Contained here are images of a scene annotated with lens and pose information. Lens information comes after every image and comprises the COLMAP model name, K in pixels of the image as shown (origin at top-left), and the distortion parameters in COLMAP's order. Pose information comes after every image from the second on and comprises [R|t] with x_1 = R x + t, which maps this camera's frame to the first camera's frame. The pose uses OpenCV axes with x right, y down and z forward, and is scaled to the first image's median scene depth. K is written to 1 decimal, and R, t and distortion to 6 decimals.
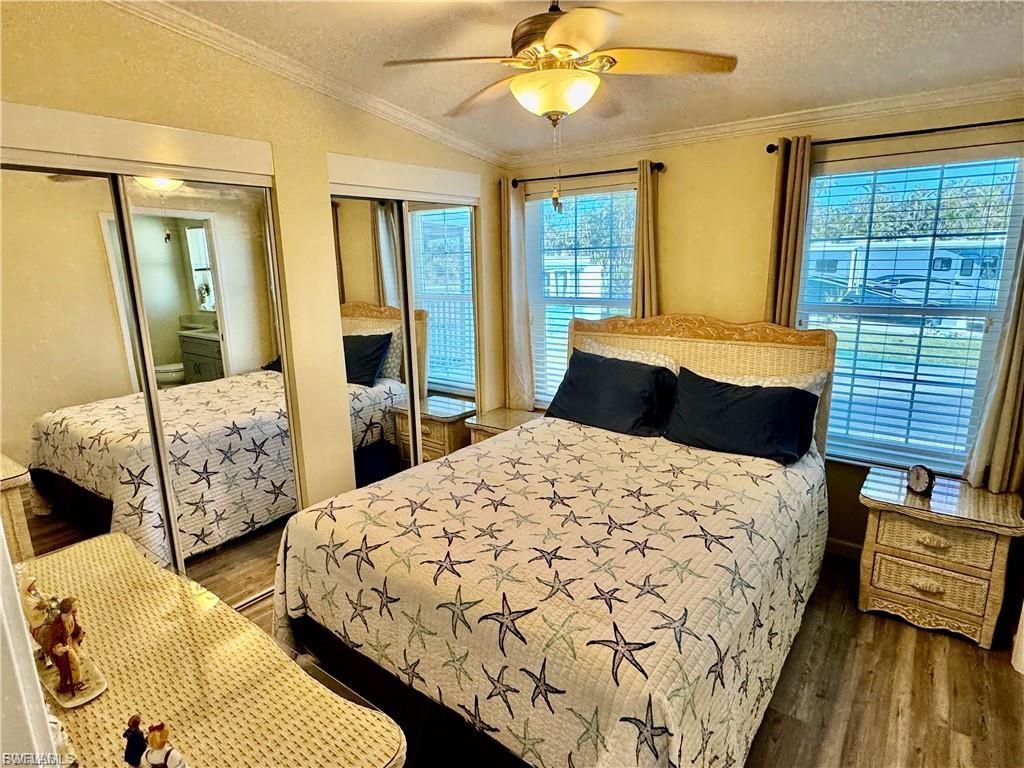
lens RADIAL K [[569.9, 0, 509.1], [0, 569.9, 383.3], [0, 0, 1]] dist [-0.000727, -0.000107]
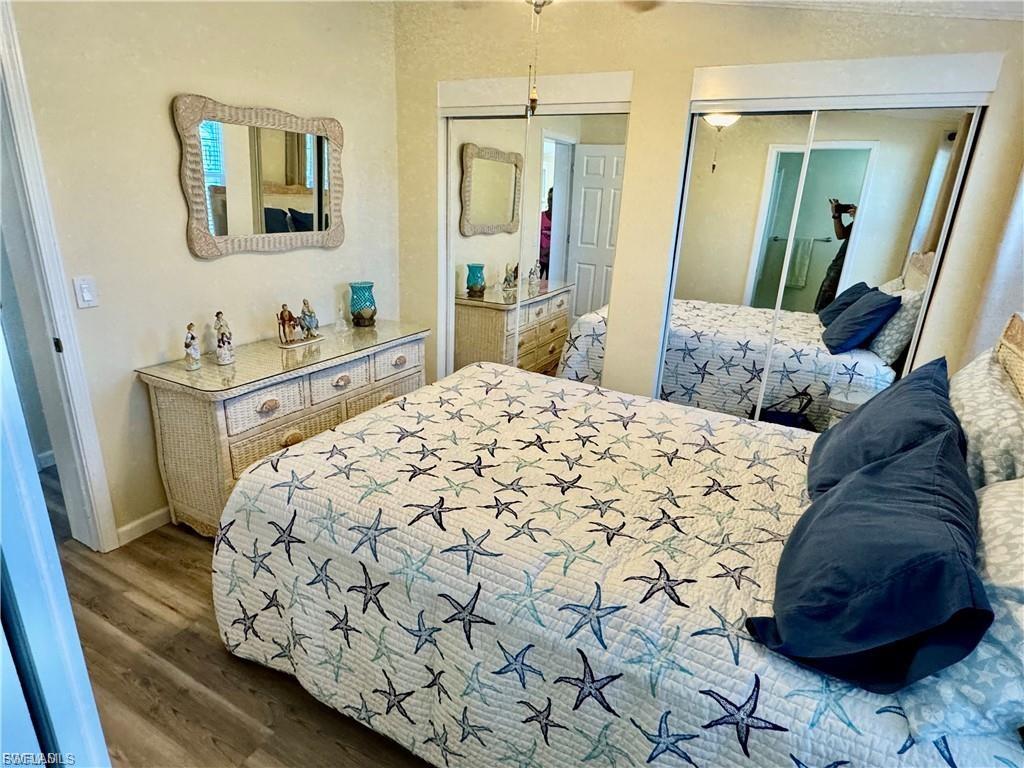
lens RADIAL K [[569.9, 0, 505.7], [0, 569.9, 386.5], [0, 0, 1]] dist [-0.000727, -0.000107]
pose [[0.137485, 0.340427, -0.930165, 0.769658], [-0.258816, 0.918804, 0.298015, -0.118724], [0.956092, 0.199769, 0.214430, 0.634894]]
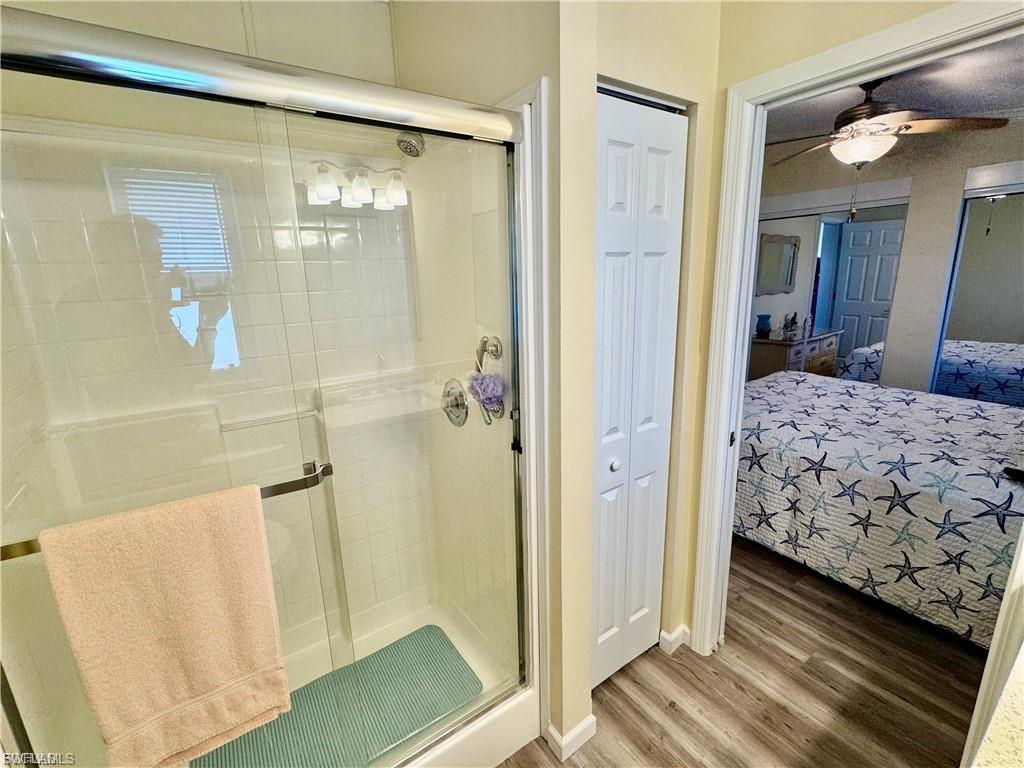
lens RADIAL K [[455.6, 0, 513.2], [0, 455.6, 381.2], [0, 0, 1]] dist [-0.002555, 0.000496]
pose [[-0.315905, 0.245150, -0.916573, 1.260578], [-0.171859, 0.935278, 0.309385, -0.076247], [0.933096, 0.255257, -0.253328, 0.401978]]
